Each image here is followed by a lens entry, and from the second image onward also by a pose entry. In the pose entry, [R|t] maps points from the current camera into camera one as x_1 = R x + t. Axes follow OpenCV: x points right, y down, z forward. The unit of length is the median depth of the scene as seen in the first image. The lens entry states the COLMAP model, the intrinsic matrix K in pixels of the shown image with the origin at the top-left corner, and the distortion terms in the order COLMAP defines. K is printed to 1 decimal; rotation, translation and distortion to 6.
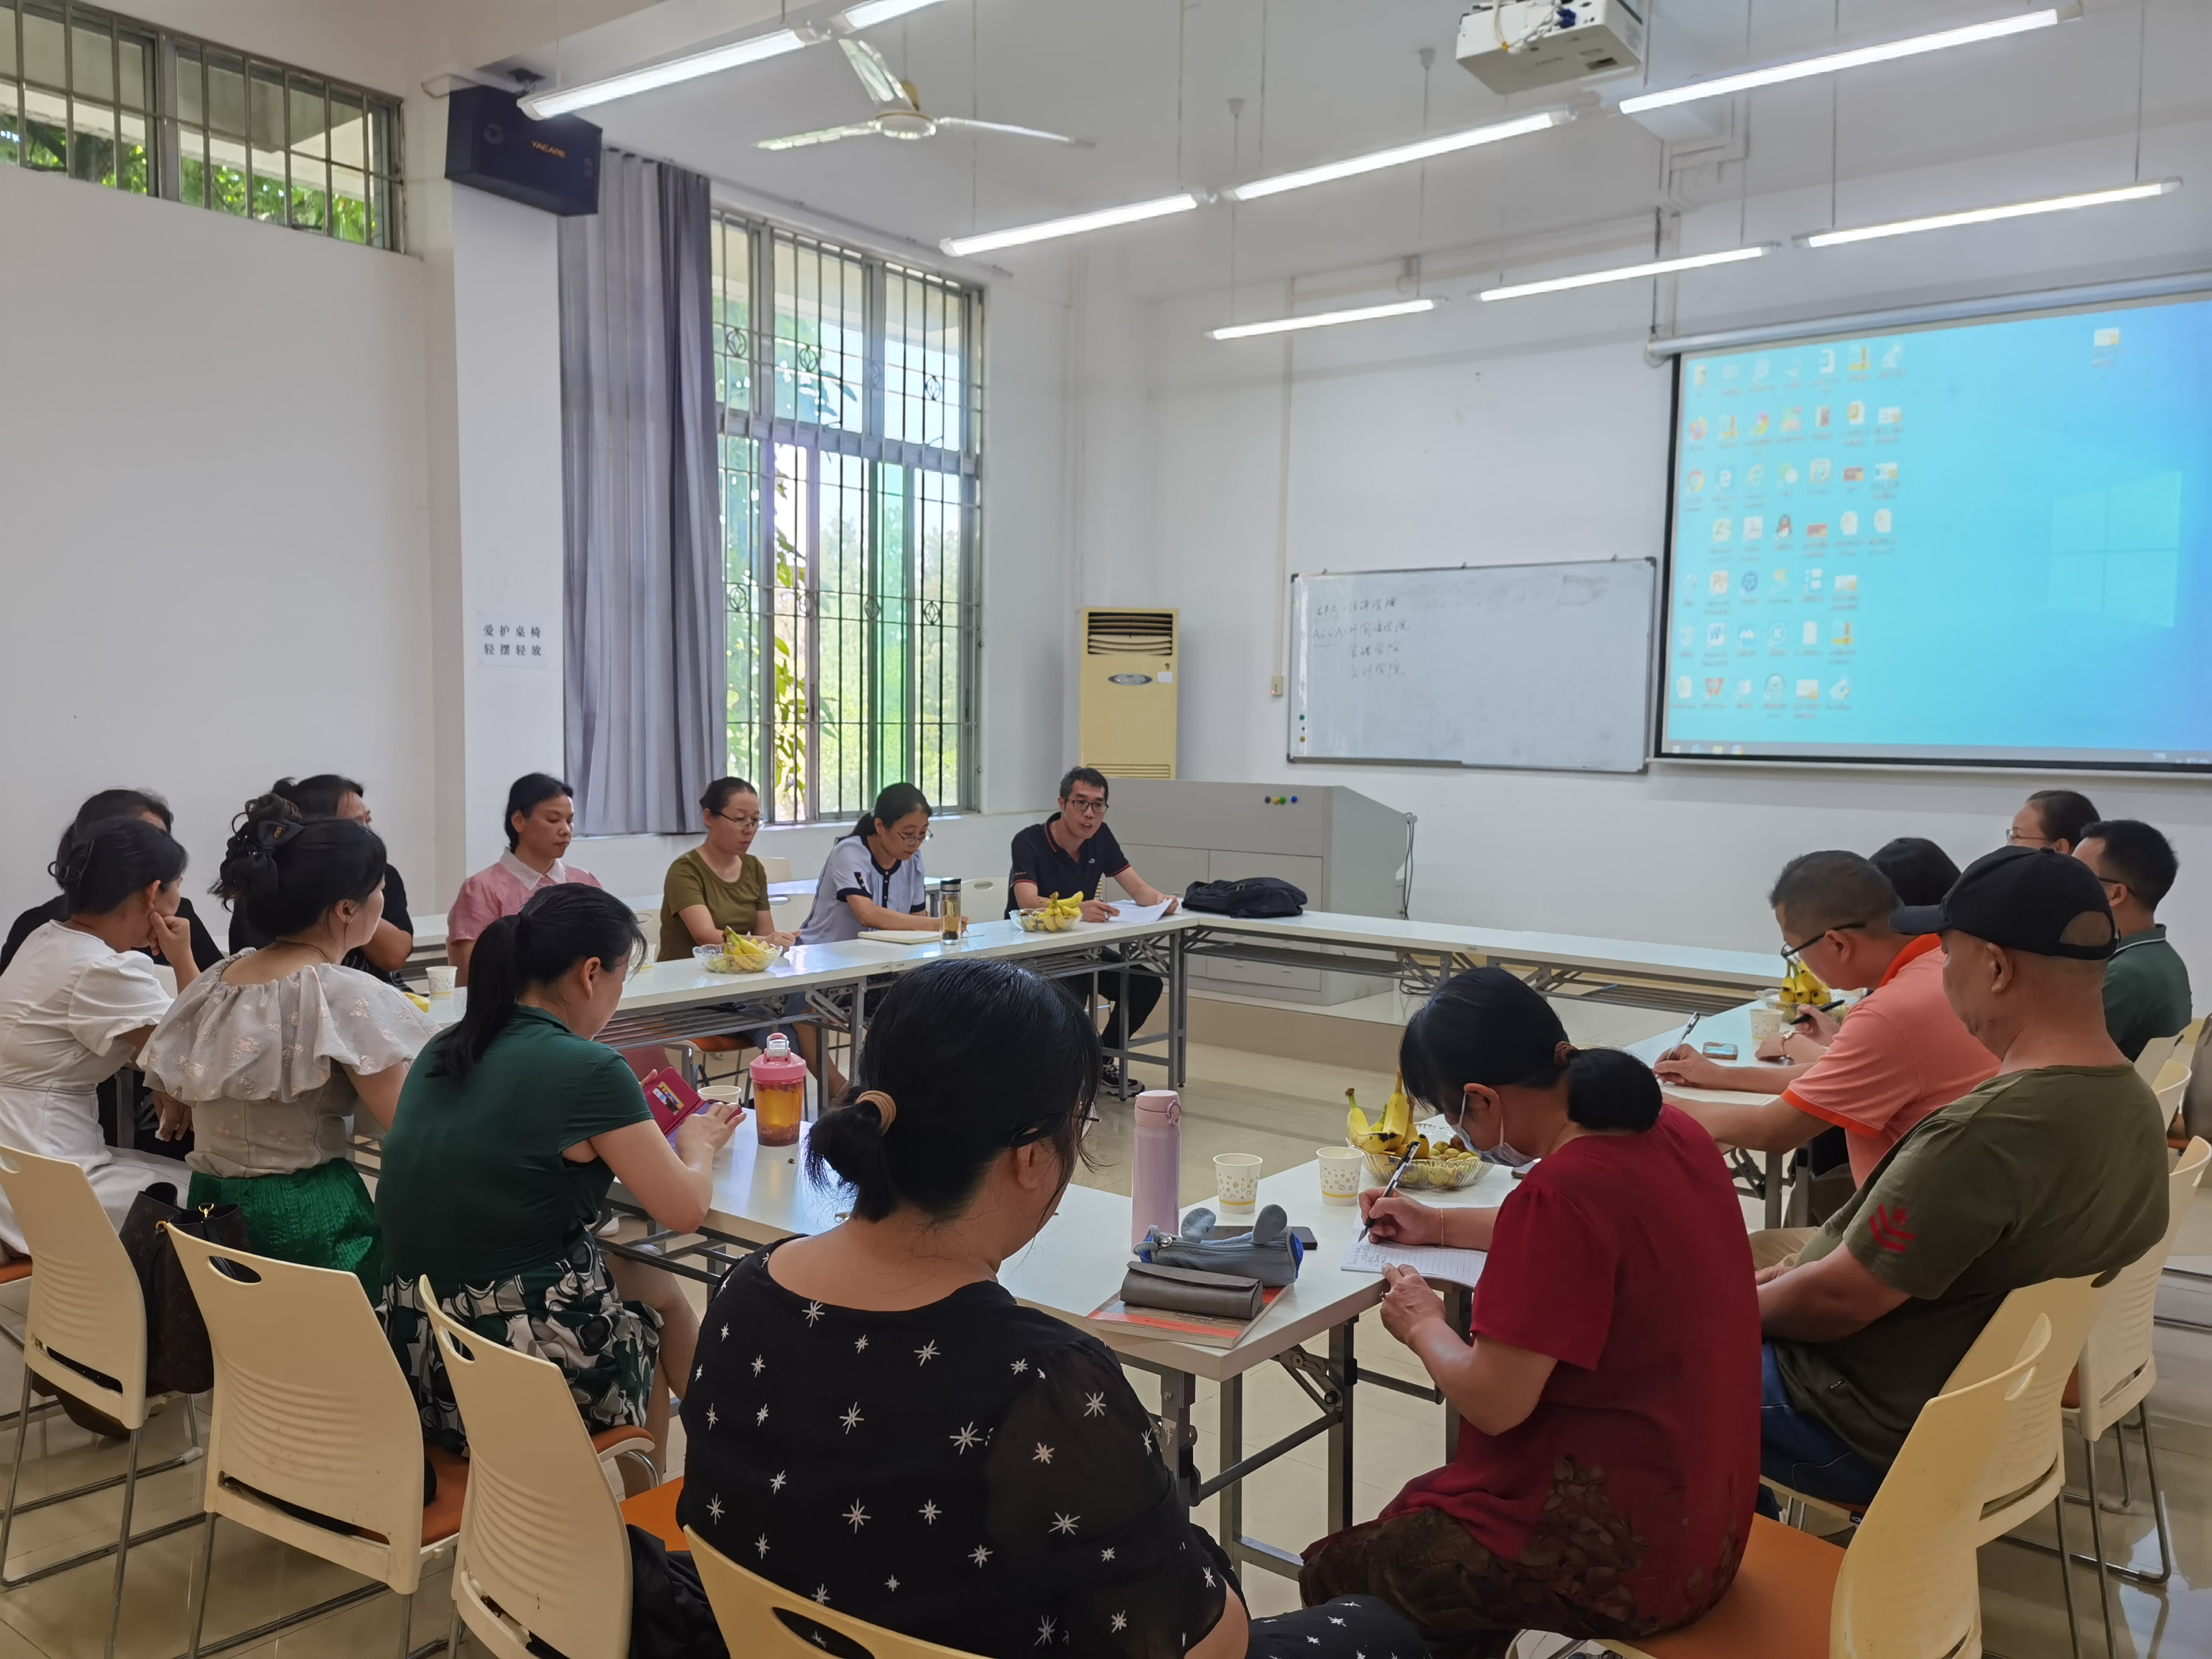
lens RADIAL K [[1646.1, 0, 1106.0], [0, 1646.1, 829.5], [0, 0, 1]] dist [0.104307, -0.123617]
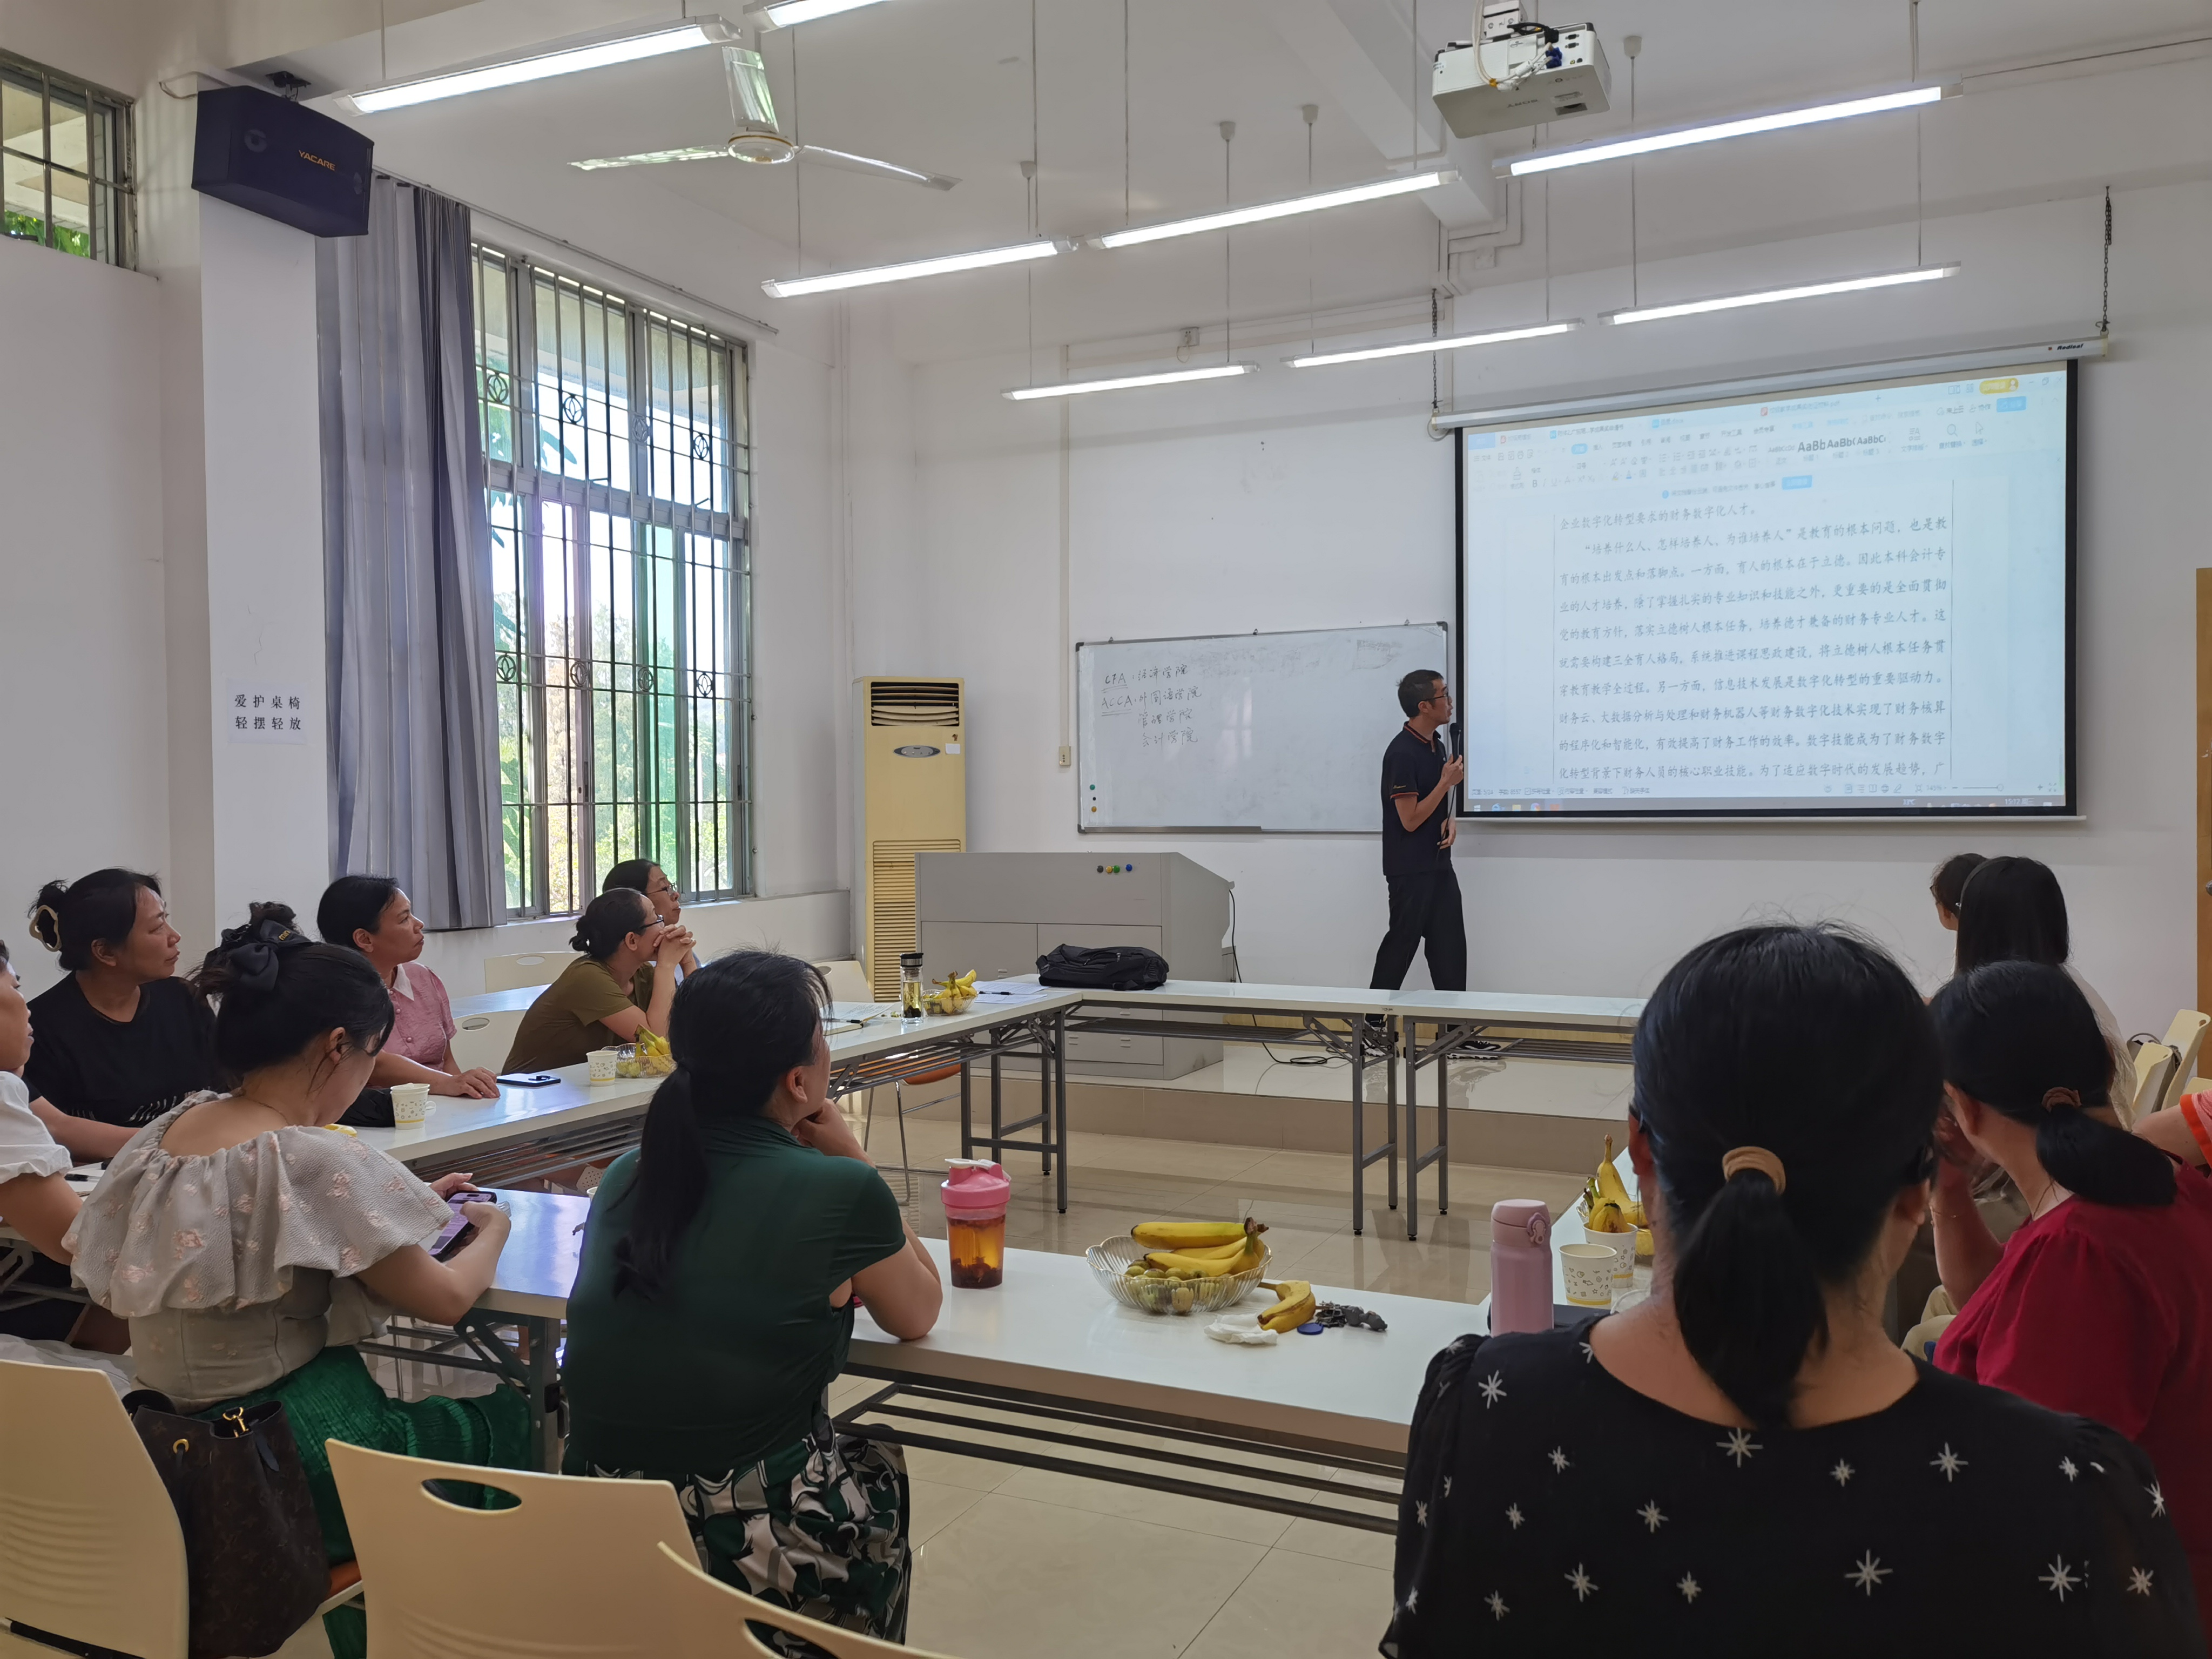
lens RADIAL K [[1646.1, 0, 1106.0], [0, 1646.1, 829.5], [0, 0, 1]] dist [0.104307, -0.123617]
pose [[0.978263, -0.027112, 0.205588, -0.094752], [0.037414, 0.998223, -0.046385, 0.003620], [-0.203965, 0.053069, 0.977539, 0.051806]]
